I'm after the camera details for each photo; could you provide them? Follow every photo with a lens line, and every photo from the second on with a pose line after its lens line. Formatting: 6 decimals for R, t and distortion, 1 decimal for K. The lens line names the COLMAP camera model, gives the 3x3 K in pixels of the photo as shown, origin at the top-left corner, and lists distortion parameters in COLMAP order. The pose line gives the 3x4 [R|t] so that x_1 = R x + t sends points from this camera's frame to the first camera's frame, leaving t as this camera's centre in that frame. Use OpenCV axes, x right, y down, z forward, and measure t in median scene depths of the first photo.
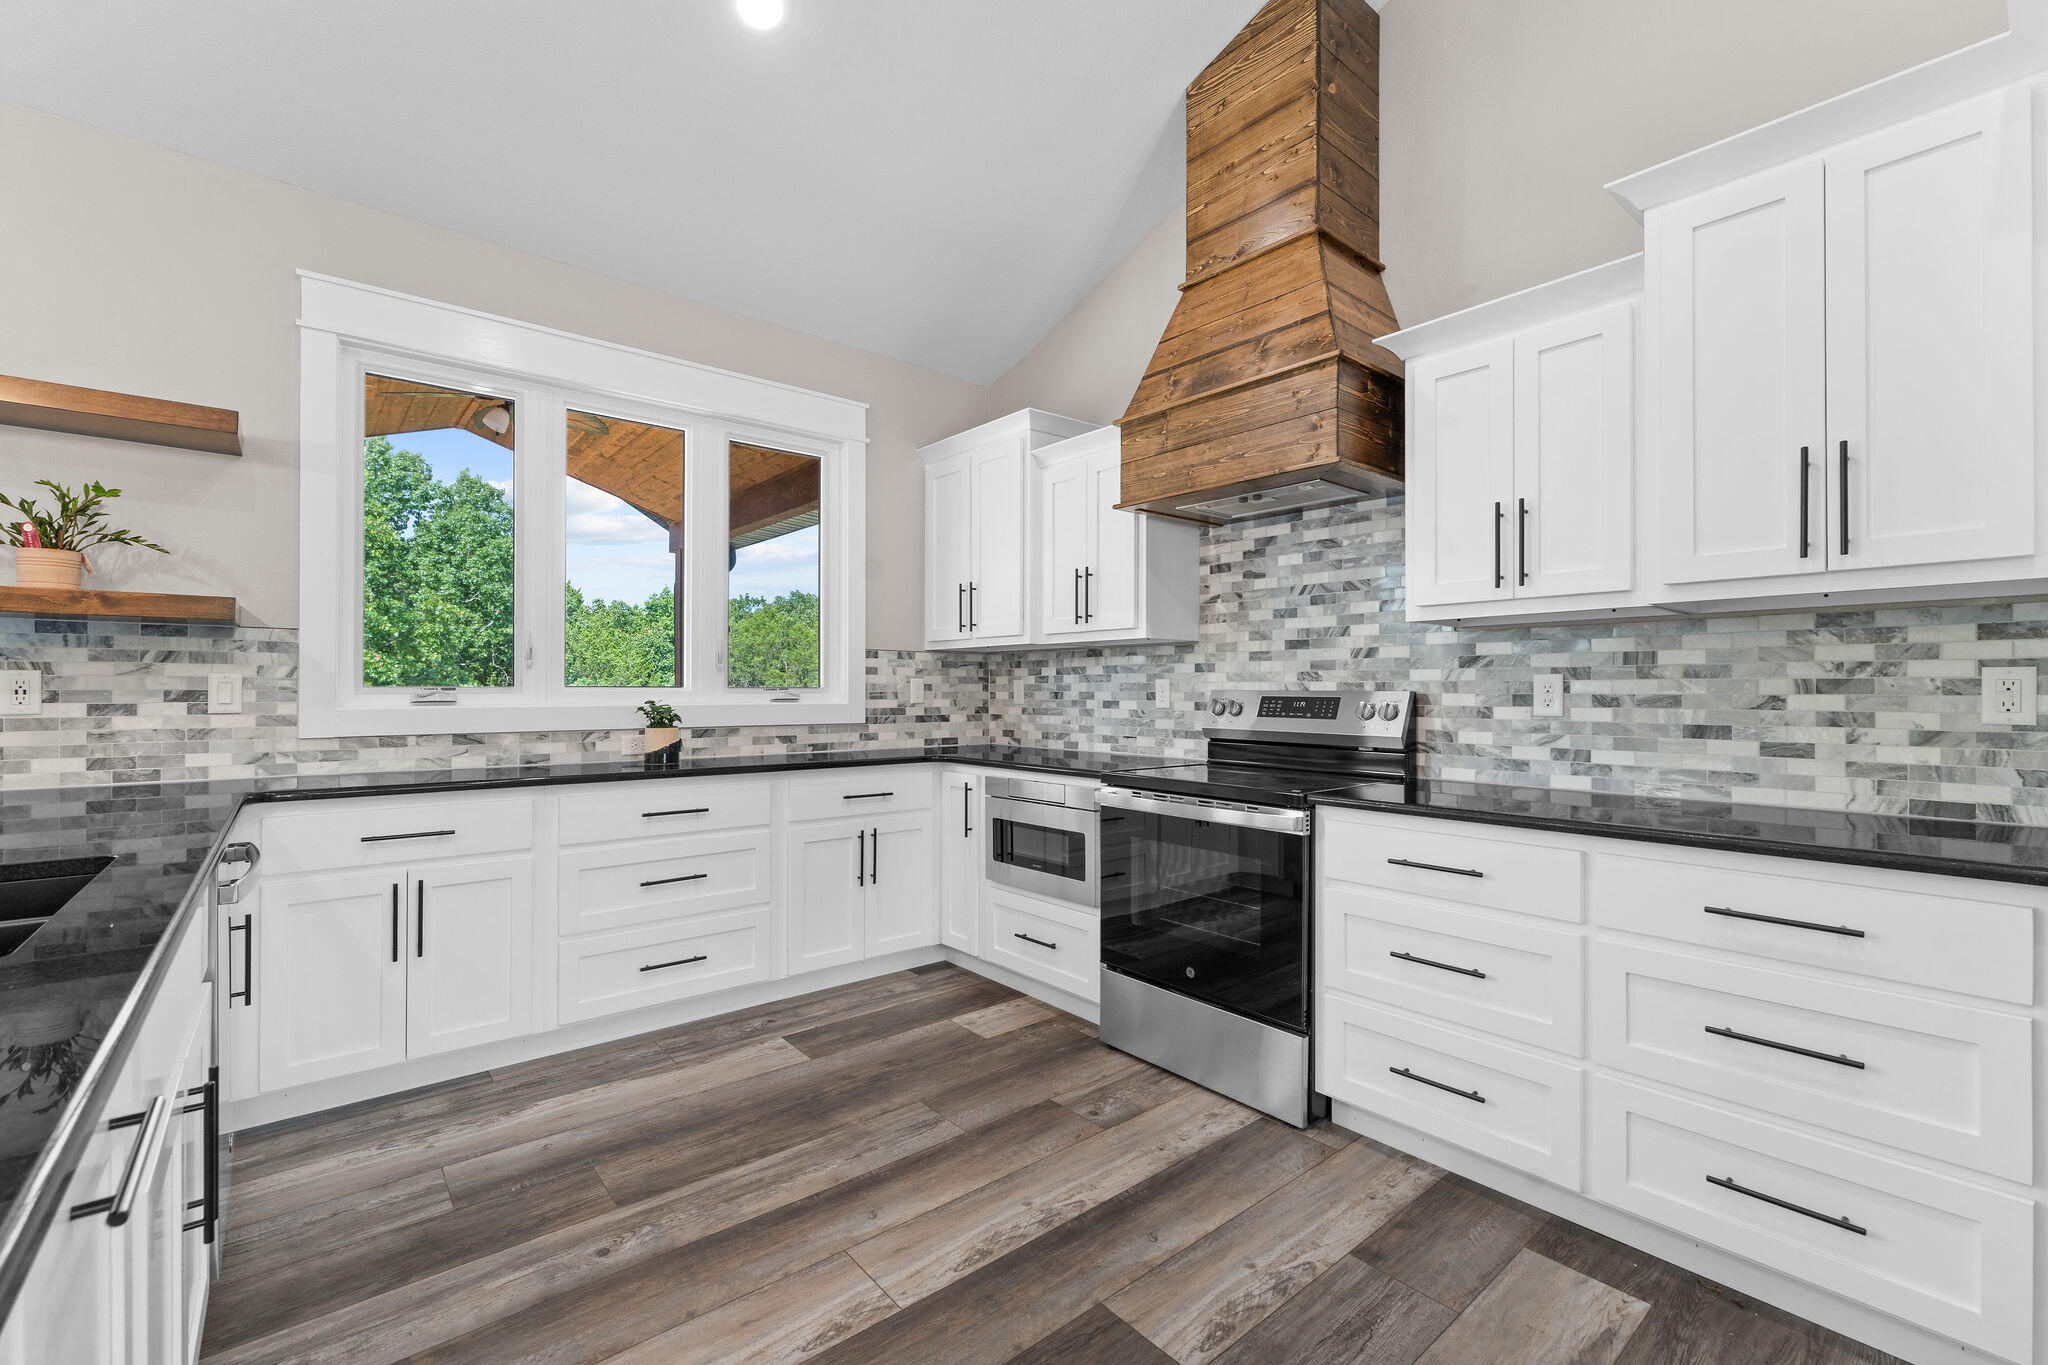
lens RADIAL K [[858.1, 0, 1029.7], [0, 858.1, 688.7], [0, 0, 1]] dist [-0.004887, -0.000350]
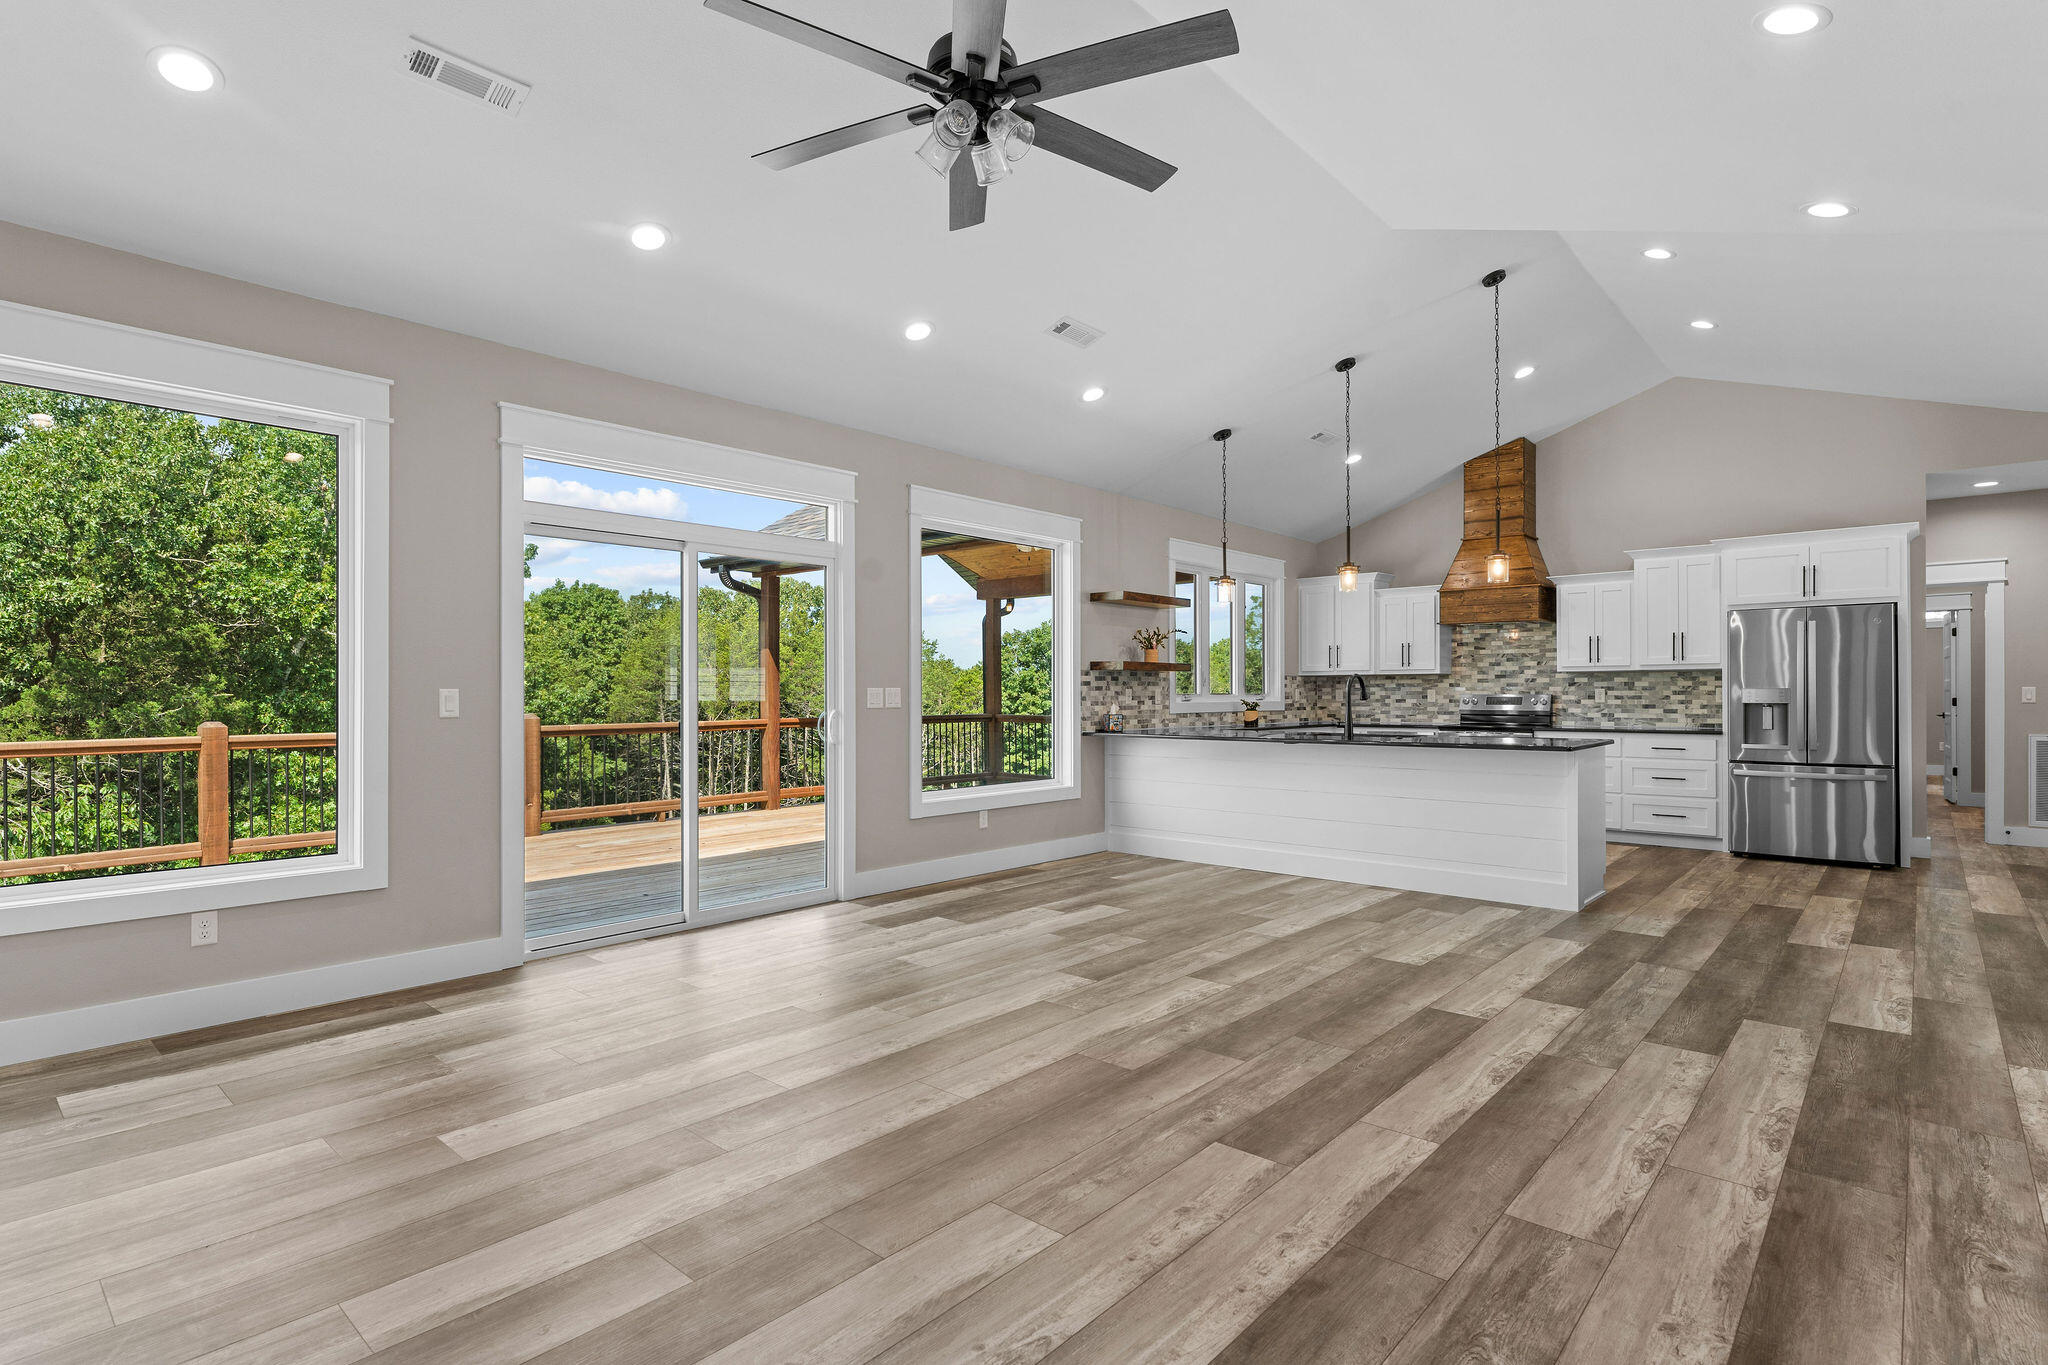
lens RADIAL K [[1025.7, 0, 1022.3], [0, 1025.7, 692.1], [0, 0, 1]] dist [0.007244, 0.000786]
pose [[0.990805, -0.002774, 0.135269, -1.727162], [0.002968, 0.999995, -0.001235, -0.006063], [-0.135265, 0.001625, 0.990808, -2.101341]]
